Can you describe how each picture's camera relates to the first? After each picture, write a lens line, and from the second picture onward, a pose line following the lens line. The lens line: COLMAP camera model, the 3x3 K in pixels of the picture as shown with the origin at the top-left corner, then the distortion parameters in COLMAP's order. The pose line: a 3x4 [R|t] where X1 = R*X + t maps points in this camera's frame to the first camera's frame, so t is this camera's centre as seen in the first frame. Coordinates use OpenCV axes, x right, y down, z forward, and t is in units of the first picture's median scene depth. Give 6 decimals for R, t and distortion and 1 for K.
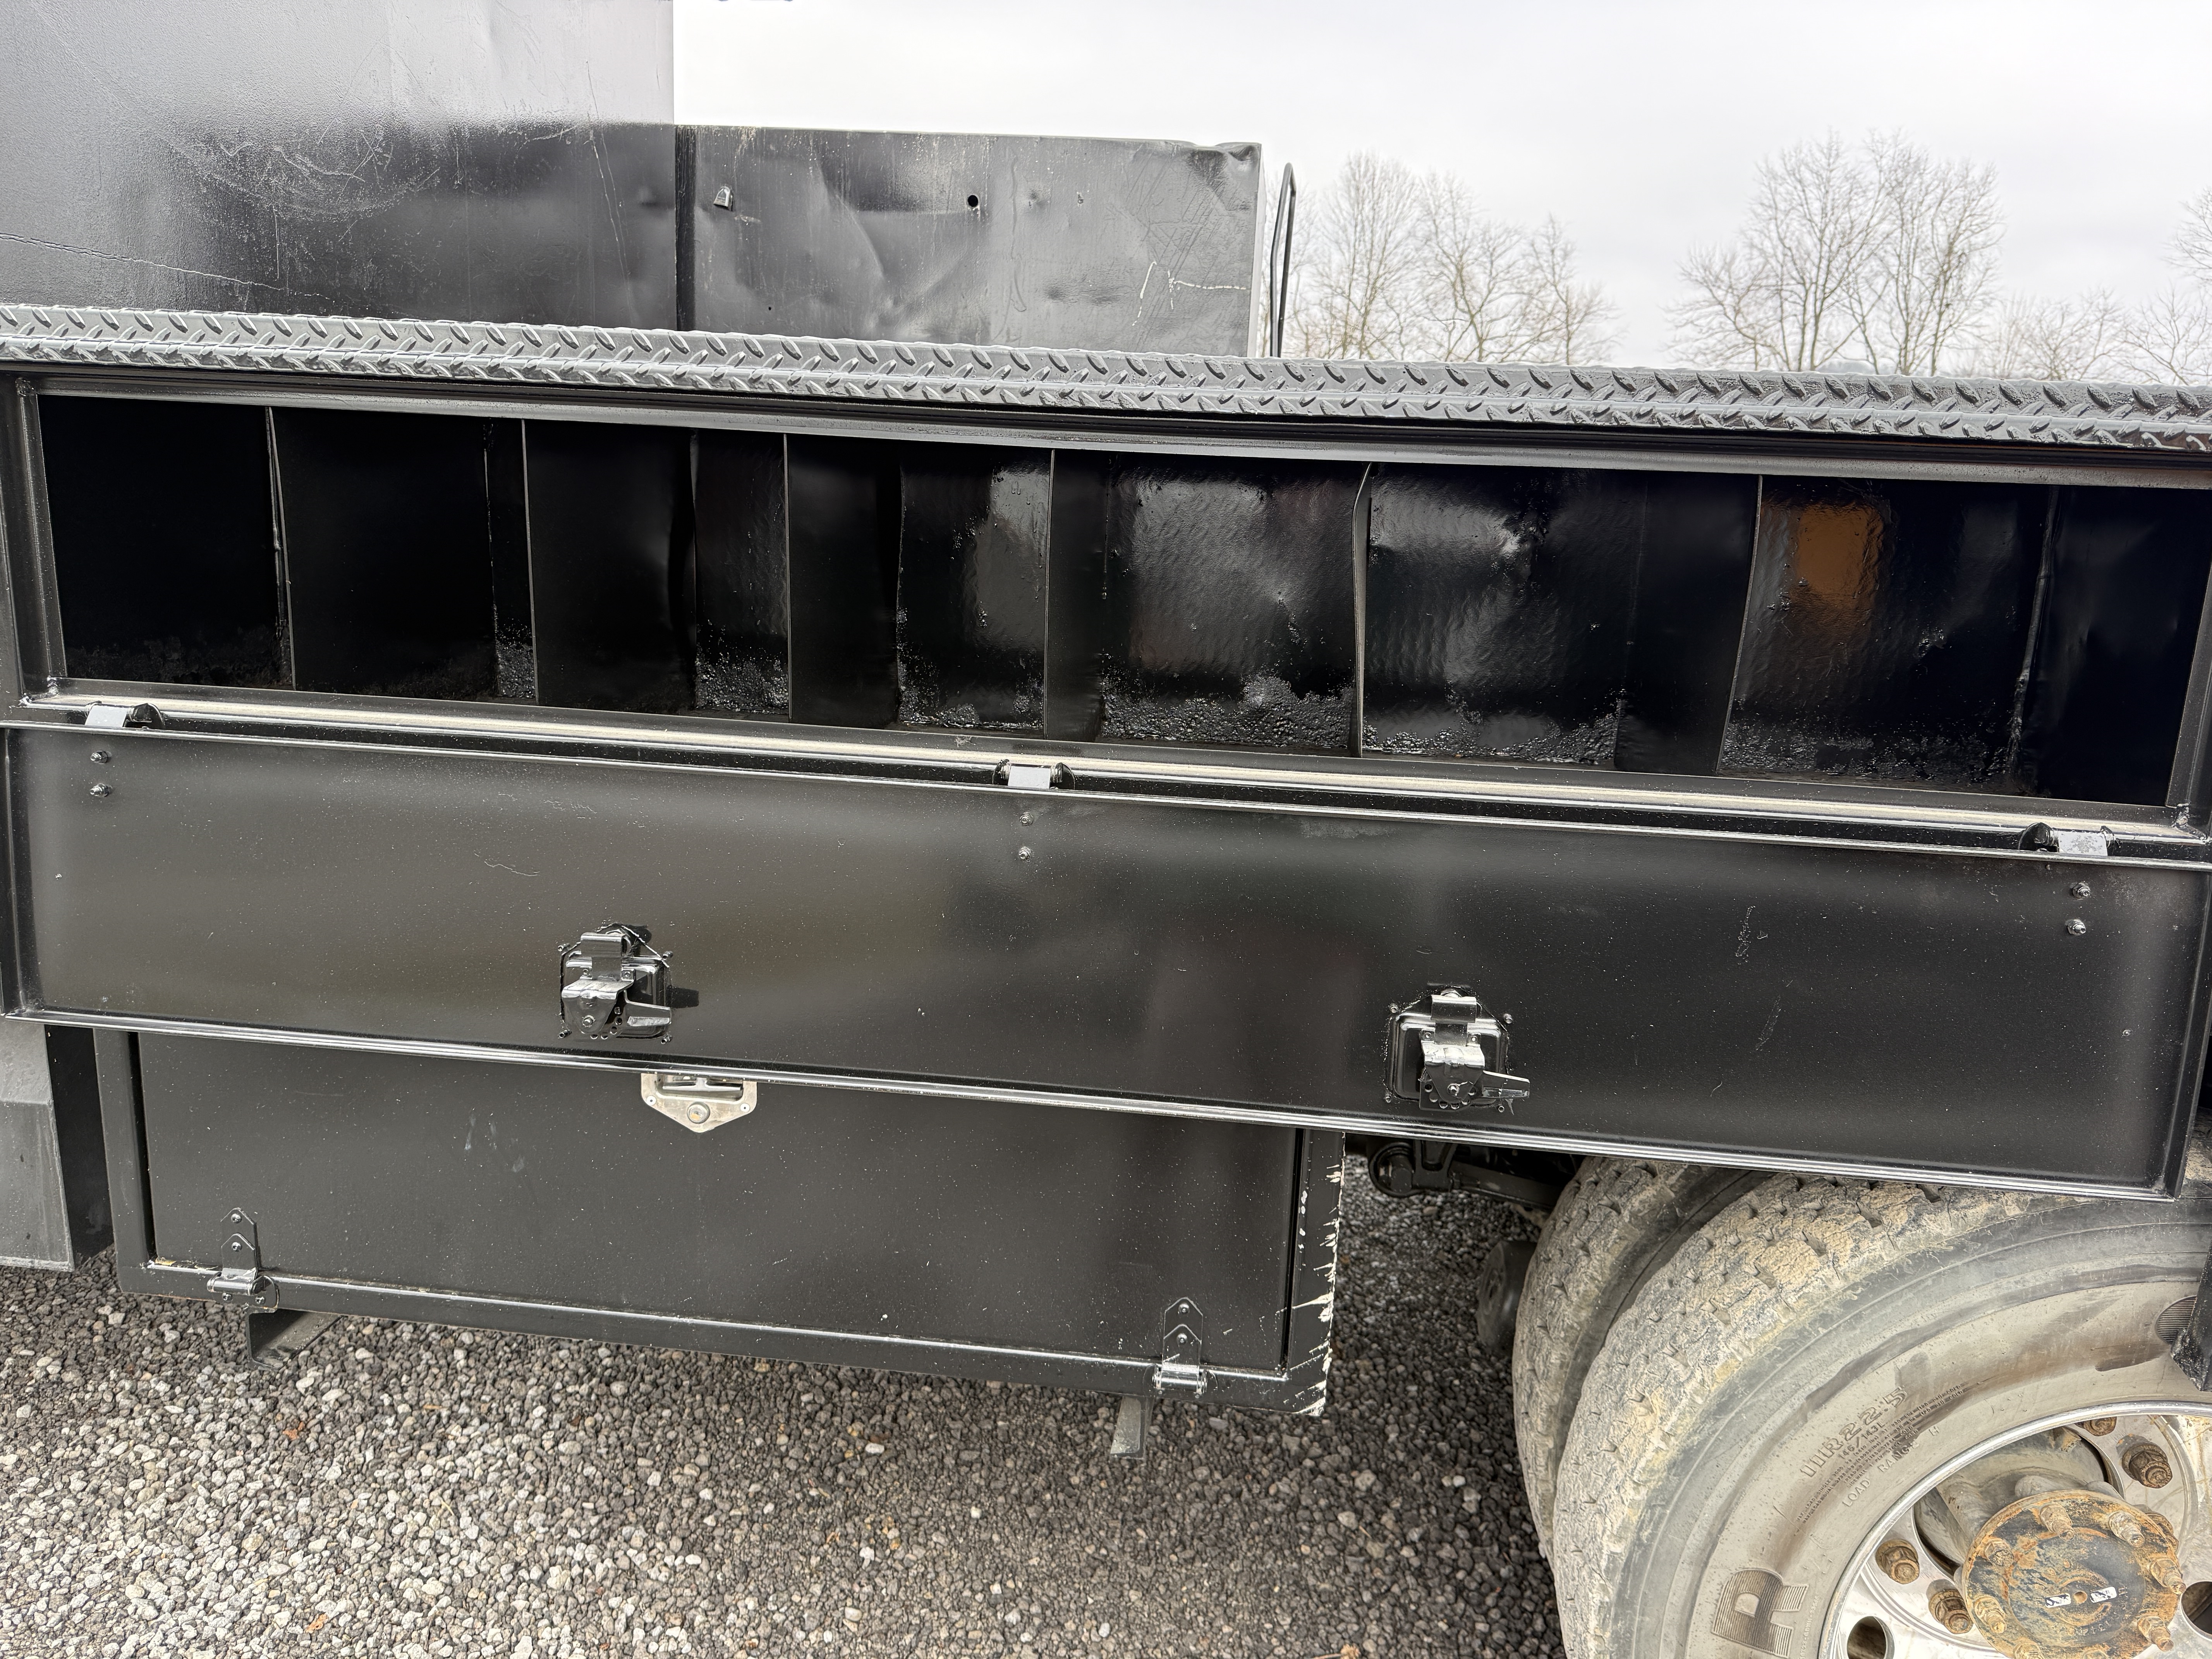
lens RADIAL K [[1558.1, 0, 1110.6], [0, 1558.1, 837.1], [0, 0, 1]] dist [0.007621, -0.013540]
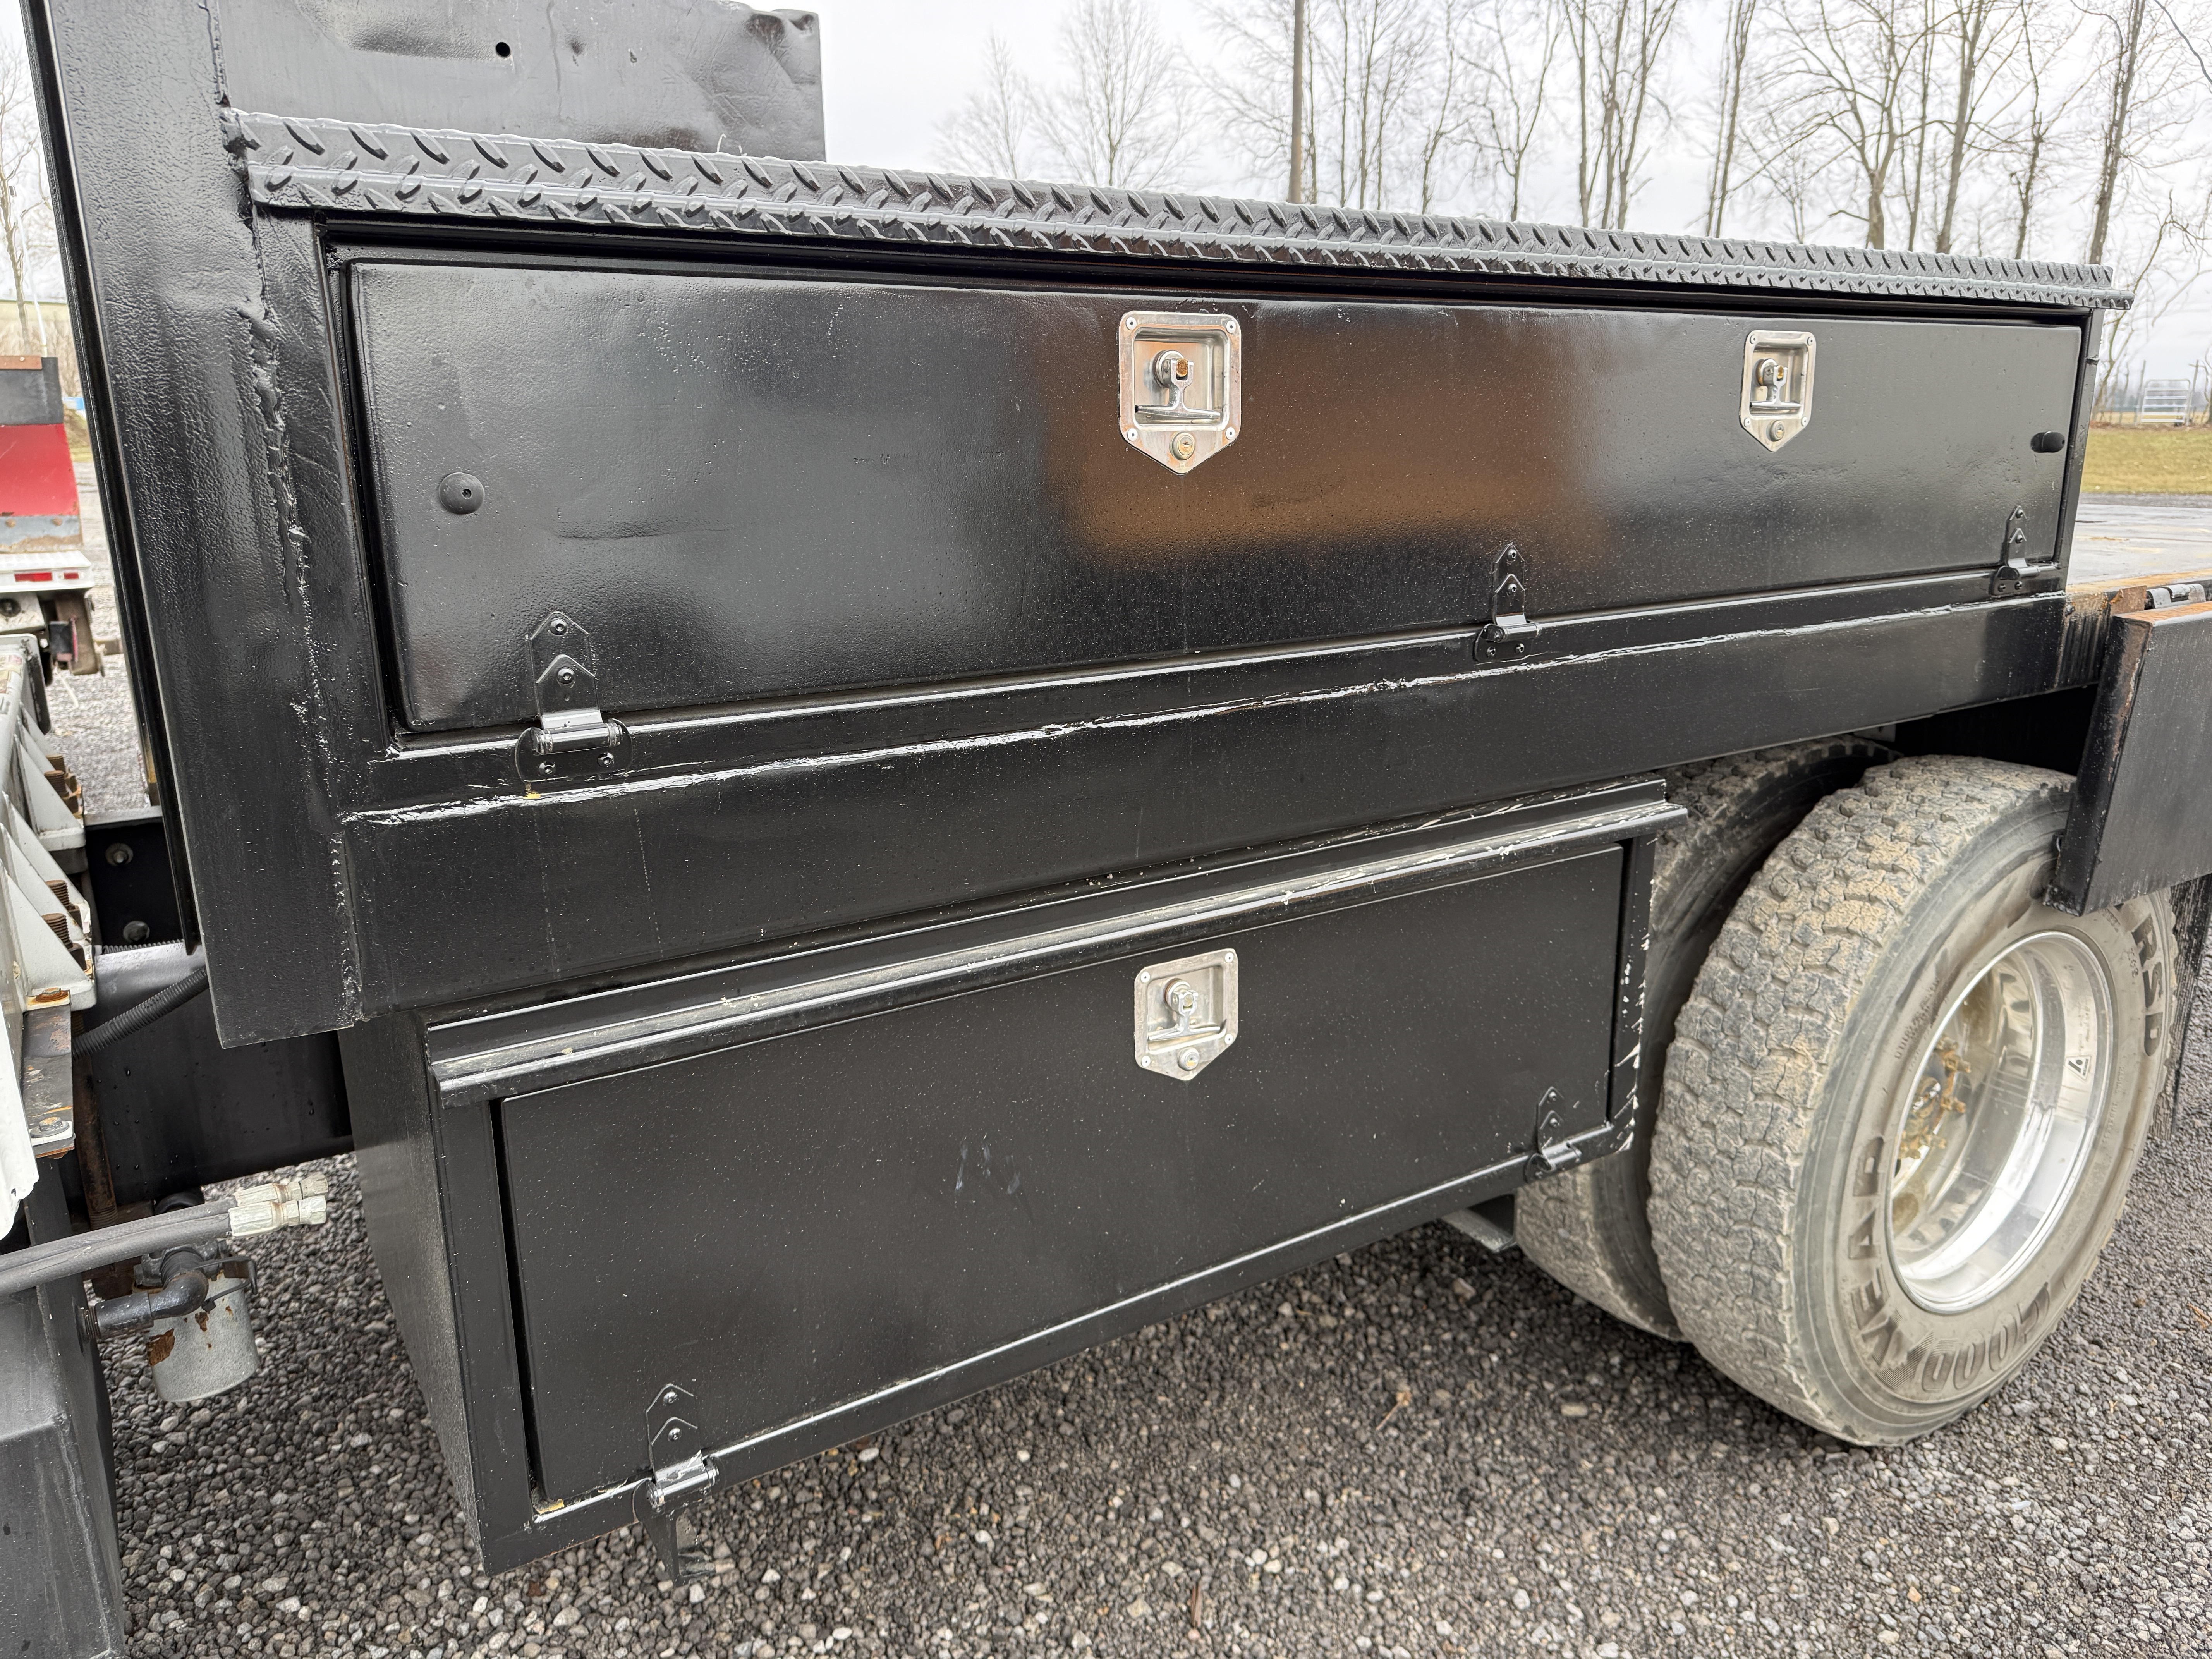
lens RADIAL K [[1558.1, 0, 1110.6], [0, 1558.1, 837.1], [0, 0, 1]] dist [0.007621, -0.013540]
pose [[0.775023, -0.214412, 0.594447, -0.620660], [0.181066, 0.976585, 0.116177, -0.051898], [-0.605437, 0.017594, 0.795699, 0.218974]]
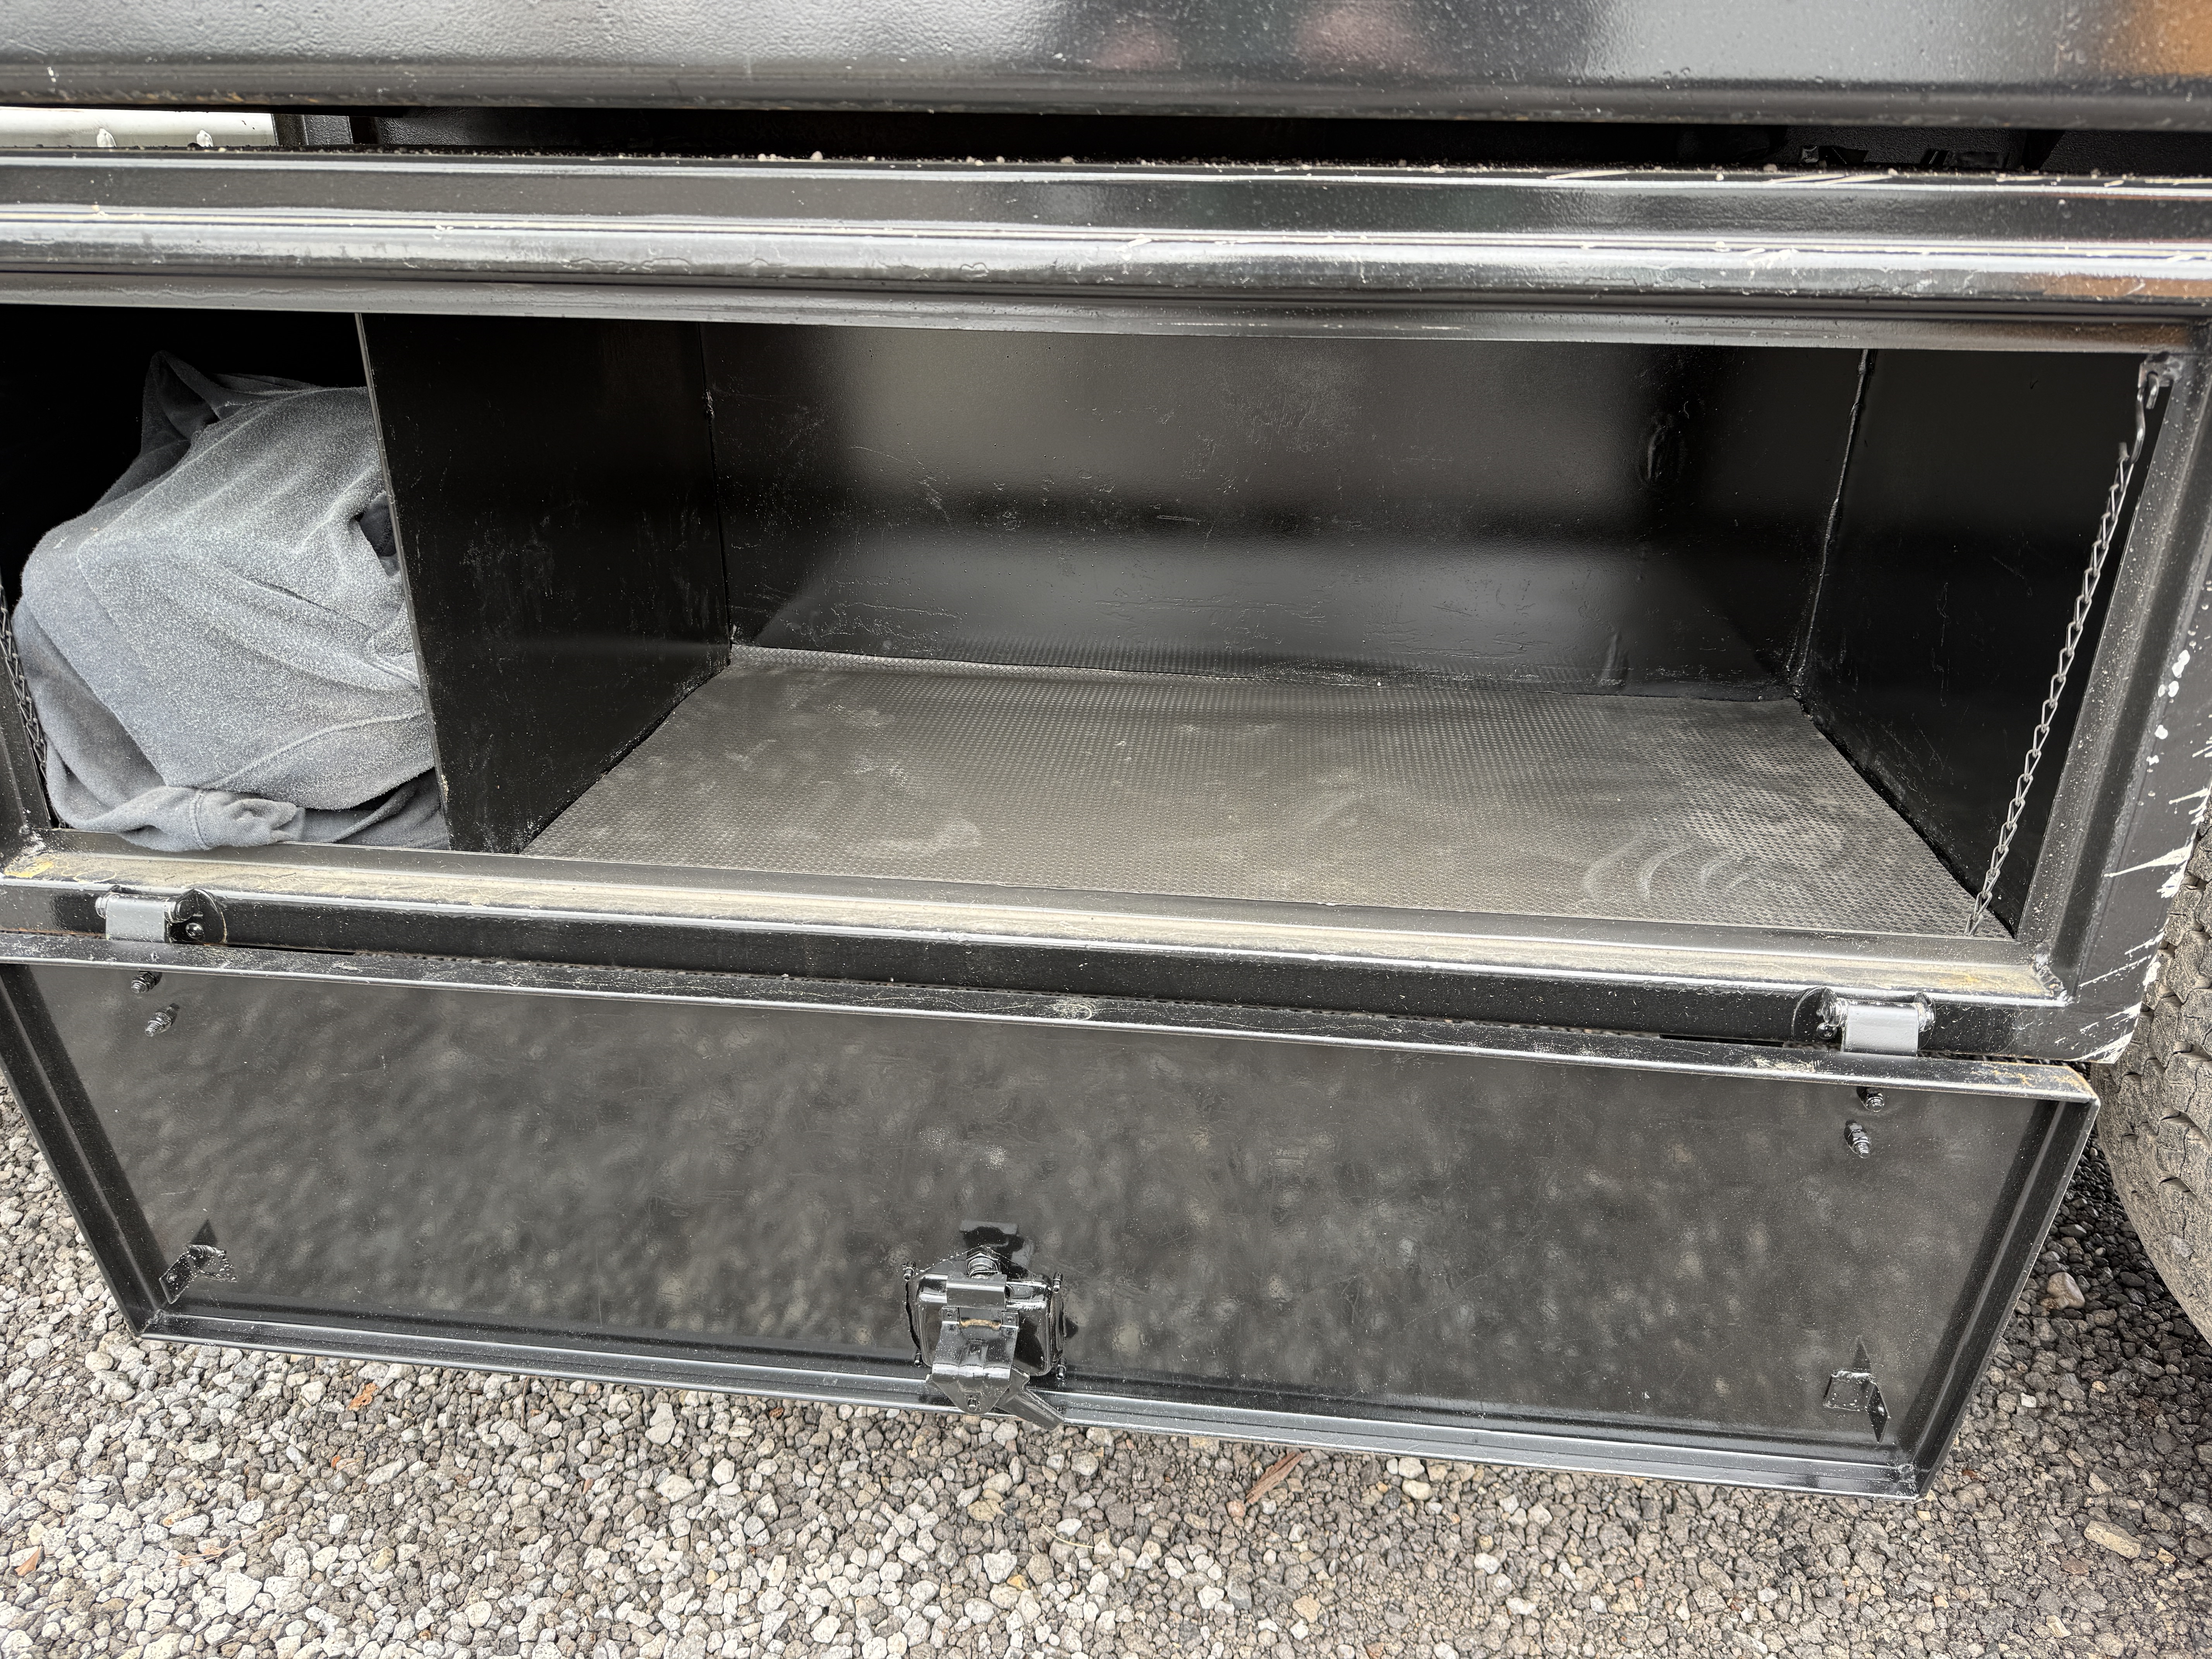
lens RADIAL K [[1549.4, 0, 1093.4], [0, 1549.4, 796.3], [0, 0, 1]] dist [0.004671, -0.006369]
pose [[0.999495, -0.031004, 0.007014, -0.176731], [0.029330, 0.984570, 0.172514, 0.127102], [-0.012254, -0.172221, 0.984982, 0.354191]]
